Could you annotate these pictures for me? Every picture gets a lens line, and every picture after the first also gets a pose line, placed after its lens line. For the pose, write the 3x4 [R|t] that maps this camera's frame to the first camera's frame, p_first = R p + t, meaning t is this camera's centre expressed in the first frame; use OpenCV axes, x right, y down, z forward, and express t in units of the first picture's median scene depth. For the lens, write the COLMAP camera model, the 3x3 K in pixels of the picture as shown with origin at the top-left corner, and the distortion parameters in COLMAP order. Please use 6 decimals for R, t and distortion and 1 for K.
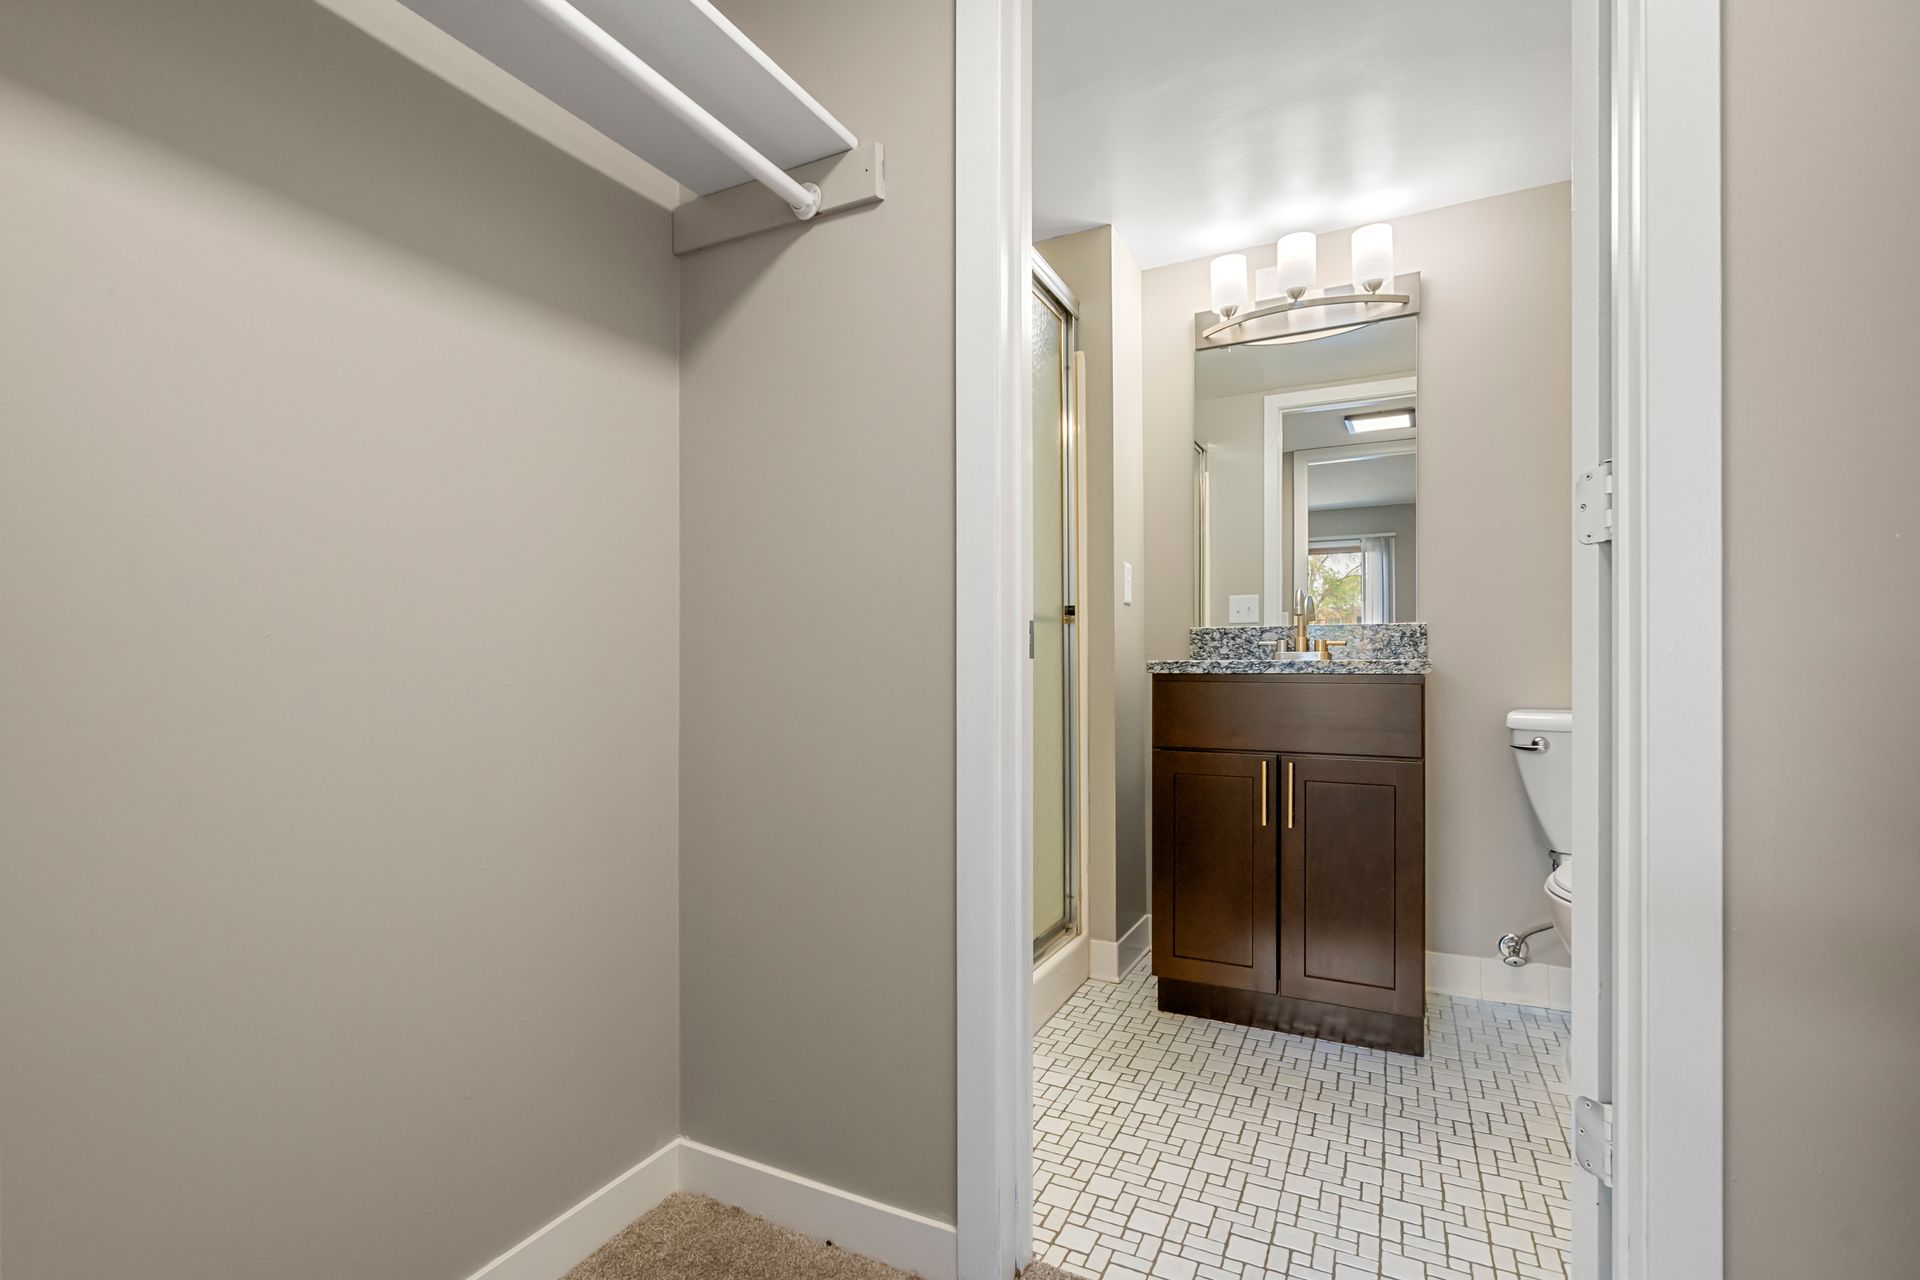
lens RADIAL K [[870.8, 0, 954.2], [0, 870.8, 660.8], [0, 0, 1]] dist [-0.008752, 0.004341]
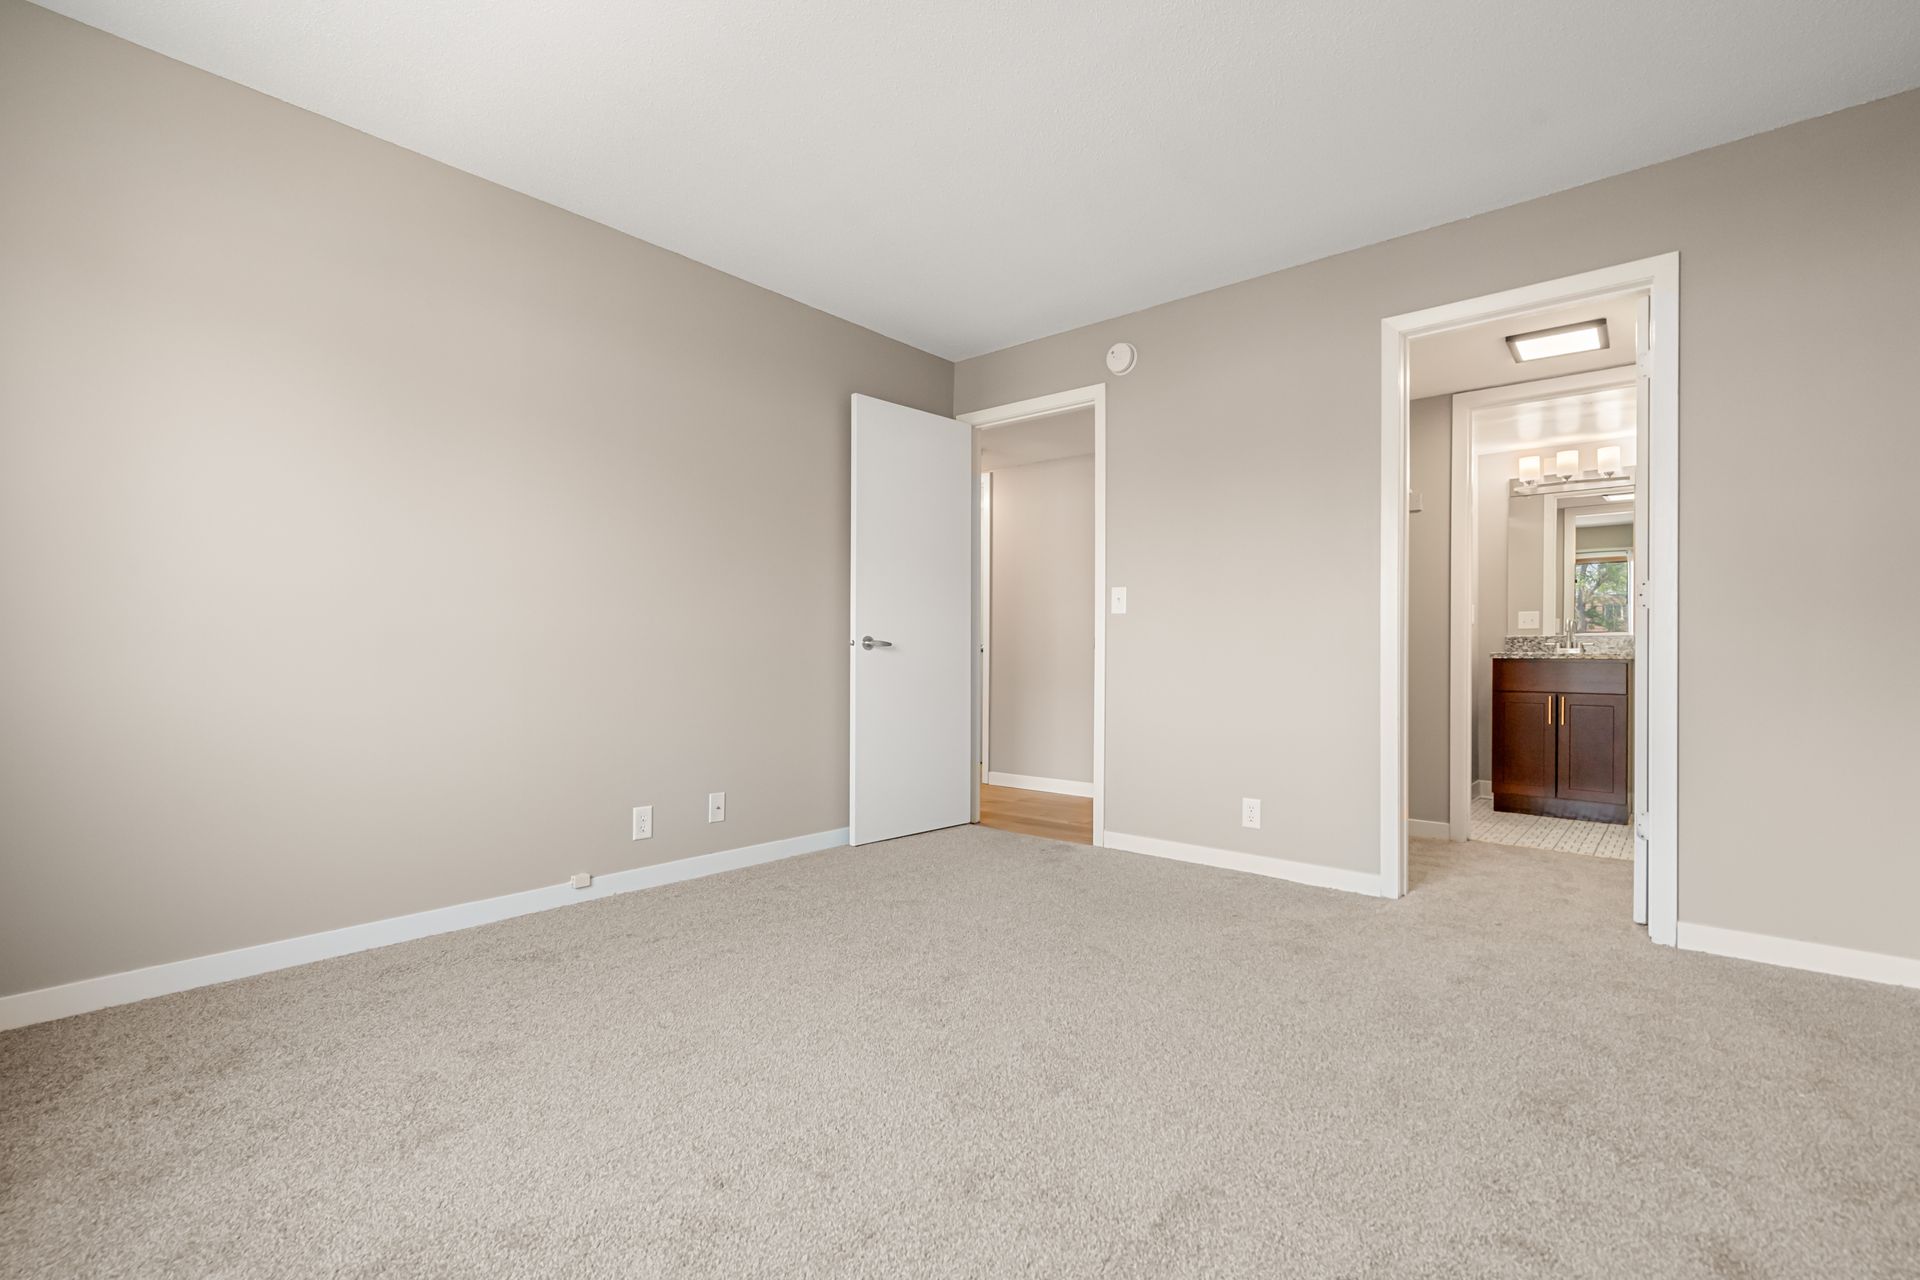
lens RADIAL K [[870.8, 0, 947.3], [0, 870.8, 649.2], [0, 0, 1]] dist [-0.008752, 0.004341]
pose [[0.970466, 0.005898, -0.241165, -0.553329], [-0.005947, 0.999982, 0.000524, -0.001641], [0.241164, 0.000925, 0.970484, -1.400627]]
